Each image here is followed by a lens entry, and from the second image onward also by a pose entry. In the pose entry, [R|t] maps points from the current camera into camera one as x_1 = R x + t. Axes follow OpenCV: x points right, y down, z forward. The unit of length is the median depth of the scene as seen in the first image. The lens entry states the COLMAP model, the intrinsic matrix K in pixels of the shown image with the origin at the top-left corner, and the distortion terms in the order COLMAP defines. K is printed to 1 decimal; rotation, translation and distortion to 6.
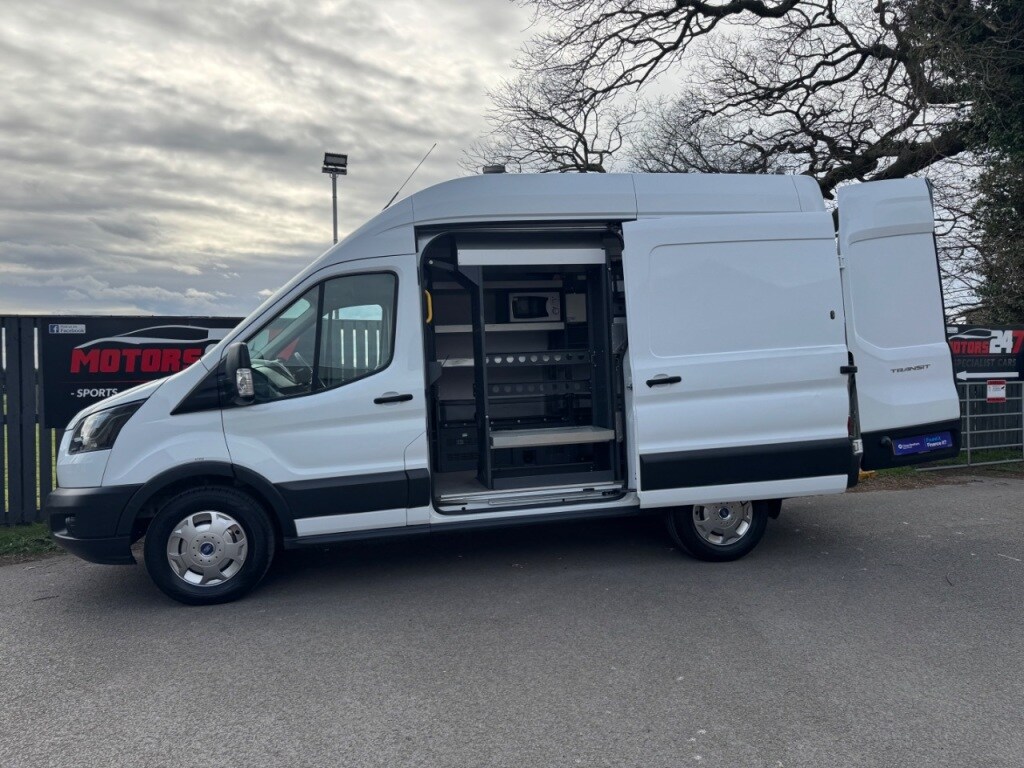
lens RADIAL K [[724.2, 0, 510.6], [0, 724.2, 381.2], [0, 0, 1]] dist [0.049413, -0.054493]
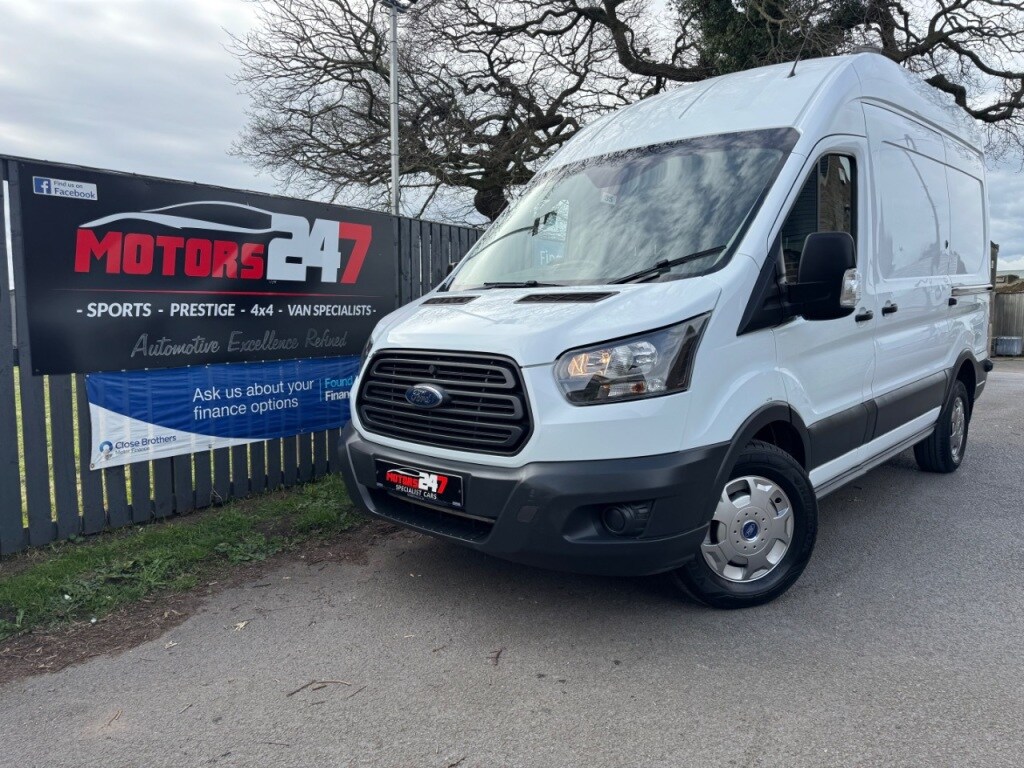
lens RADIAL K [[724.2, 0, 512.7], [0, 724.2, 382.0], [0, 0, 1]] dist [0.049413, -0.054493]
pose [[0.823394, -0.040932, 0.565992, -0.649006], [-0.007453, 0.996529, 0.082910, 0.022587], [-0.567421, -0.072486, 0.820231, 0.367986]]
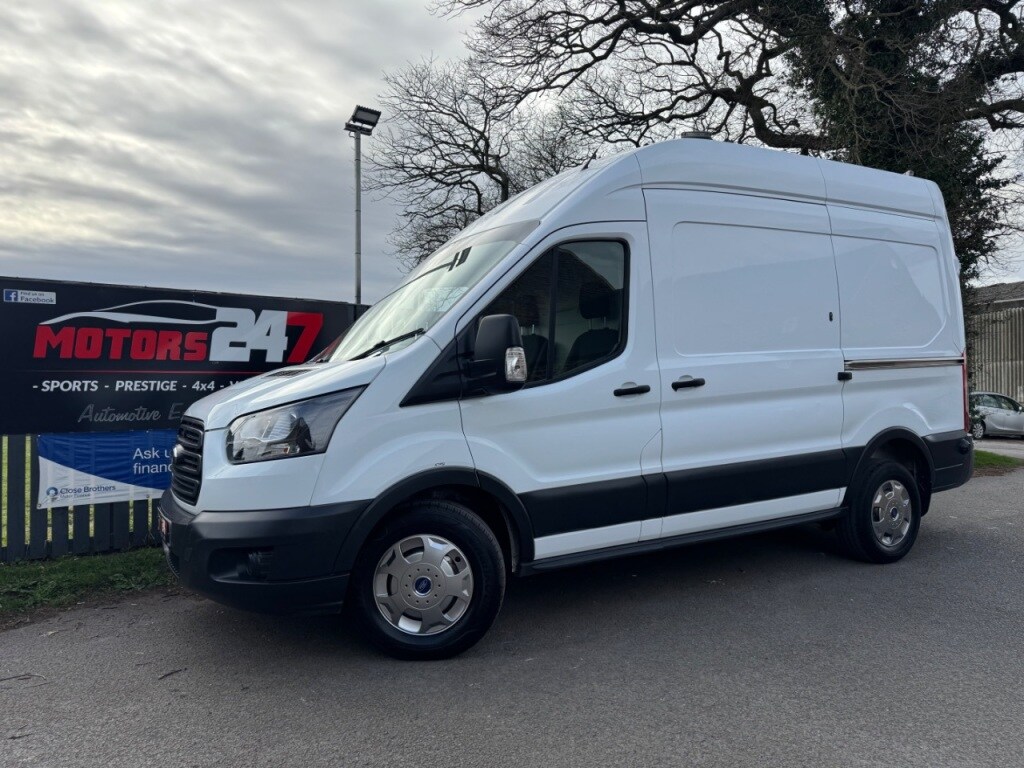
lens RADIAL K [[724.2, 0, 513.1], [0, 724.2, 383.8], [0, 0, 1]] dist [0.049413, -0.054493]
pose [[0.950954, 0.015079, 0.308964, -0.375876], [-0.010237, 0.999798, -0.017286, 0.022228], [-0.309162, 0.013275, 0.950917, 0.165397]]
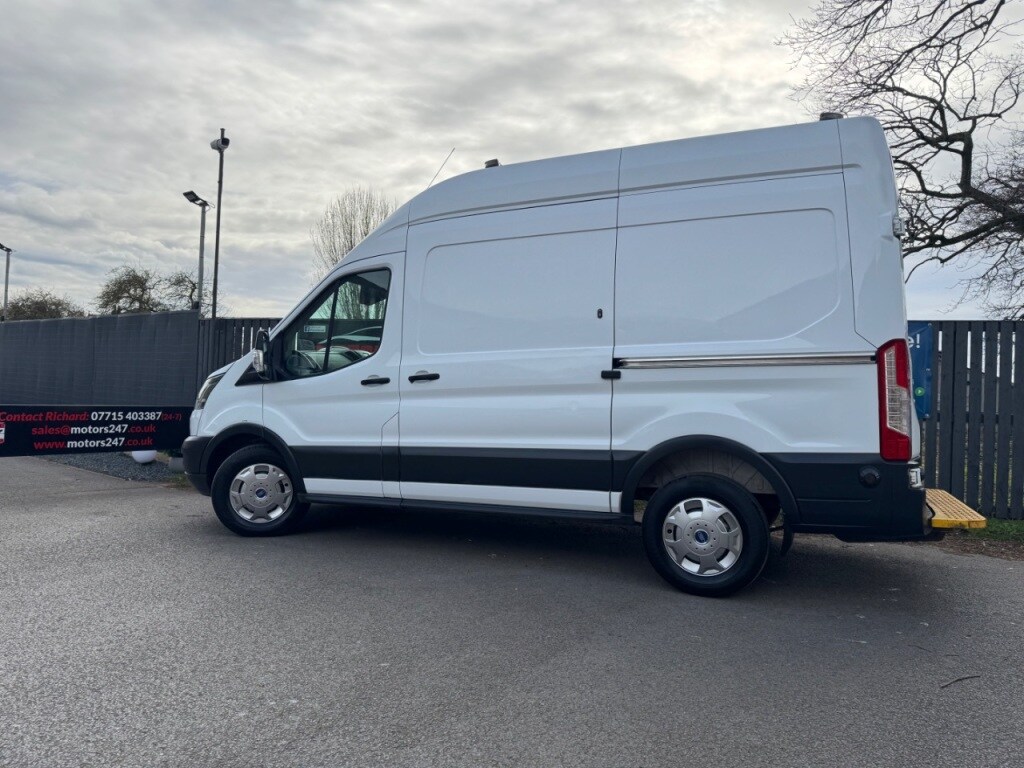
lens RADIAL K [[717.3, 0, 516.1], [0, 717.3, 372.9], [0, 0, 1]] dist [0.020010, -0.020964]
pose [[0.823891, 0.030613, -0.565921, 0.435915], [-0.045871, 0.998866, -0.012748, 0.010664], [0.564889, 0.036462, 0.824361, 0.141874]]
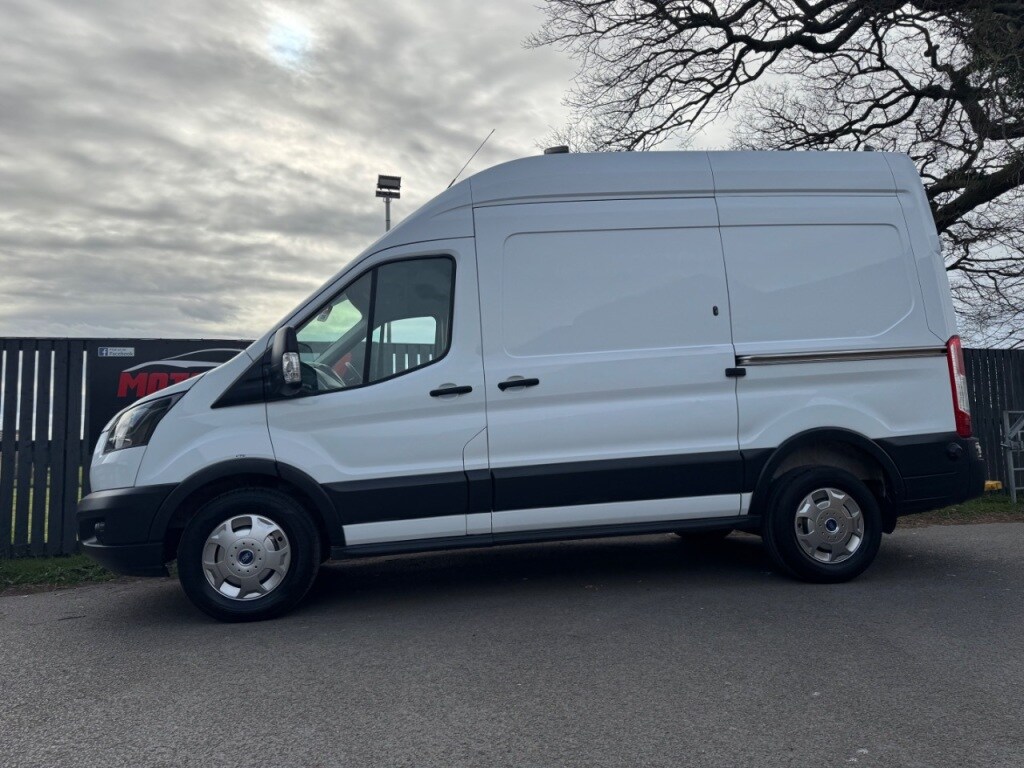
lens RADIAL K [[724.2, 0, 510.7], [0, 724.2, 374.8], [0, 0, 1]] dist [0.049413, -0.054493]
pose [[0.997767, -0.018689, -0.064115, -0.020369], [0.011847, 0.994352, -0.105473, 0.068044], [0.065724, 0.104478, 0.992353, 0.072411]]
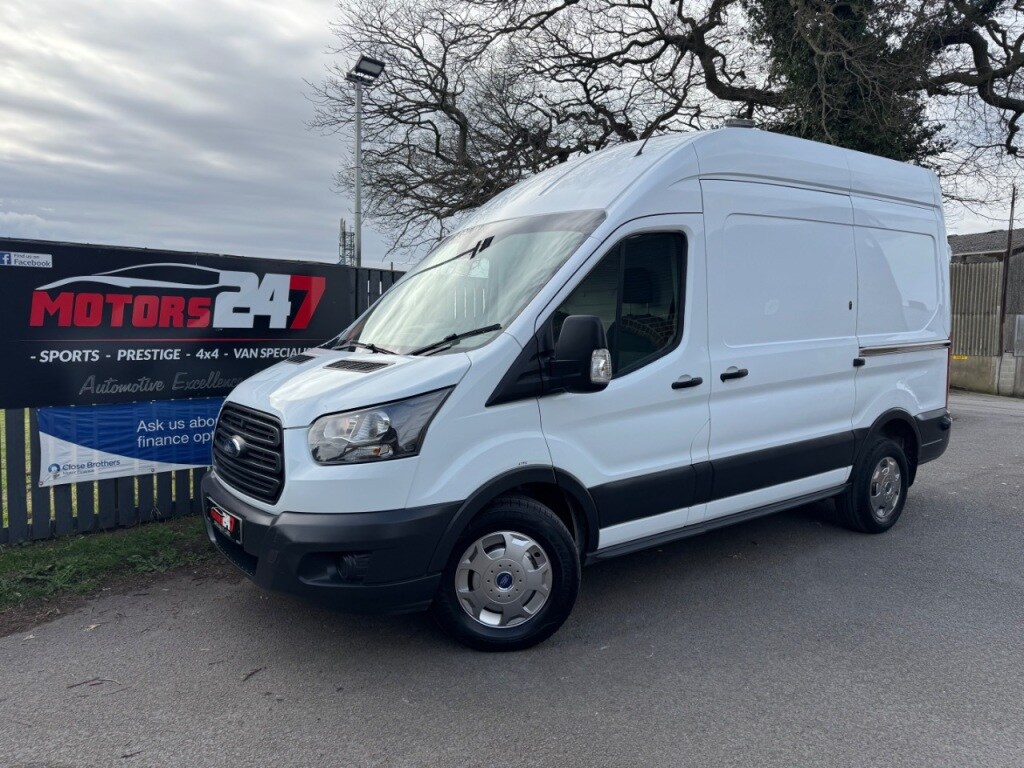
lens RADIAL K [[724.2, 0, 517.5], [0, 724.2, 380.7], [0, 0, 1]] dist [0.049413, -0.054493]
pose [[0.908758, 0.001293, 0.417321, -0.478901], [-0.030905, 0.997458, 0.064207, -0.018487], [-0.416177, -0.071246, 0.906488, 0.205091]]
